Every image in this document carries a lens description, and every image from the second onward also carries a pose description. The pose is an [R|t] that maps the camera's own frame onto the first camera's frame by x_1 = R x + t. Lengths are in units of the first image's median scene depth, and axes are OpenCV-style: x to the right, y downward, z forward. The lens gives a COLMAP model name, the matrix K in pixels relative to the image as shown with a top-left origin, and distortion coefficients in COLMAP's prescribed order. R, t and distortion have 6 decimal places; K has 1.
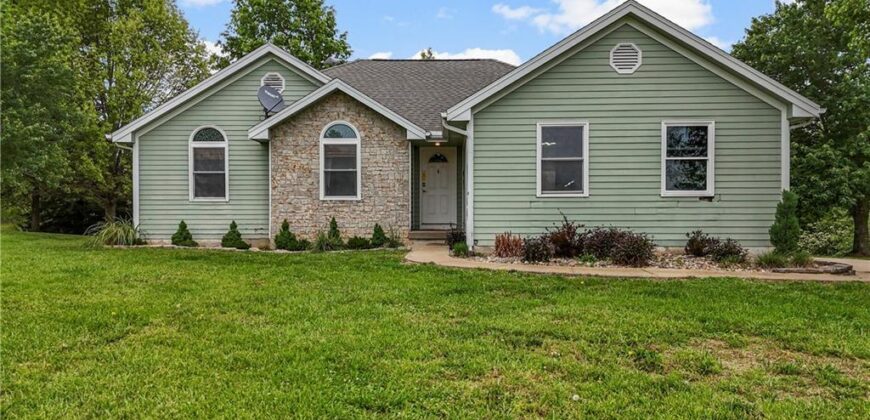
lens RADIAL K [[643.9, 0, 444.6], [0, 643.9, 212.5], [0, 0, 1]] dist [0.082790, -0.099748]
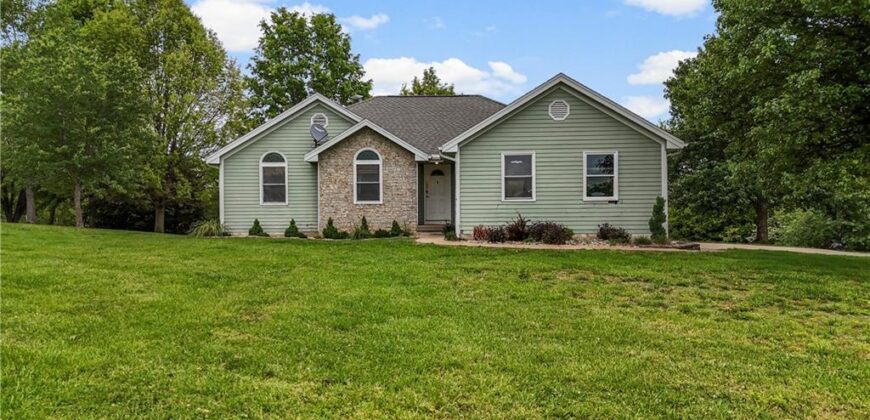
lens RADIAL K [[643.9, 0, 444.6], [0, 643.9, 212.5], [0, 0, 1]] dist [0.082790, -0.099748]
pose [[0.999964, -0.005897, -0.006111, 0.014670], [0.005908, 0.999981, 0.001731, -0.001630], [0.006101, -0.001767, 0.999980, -0.419226]]
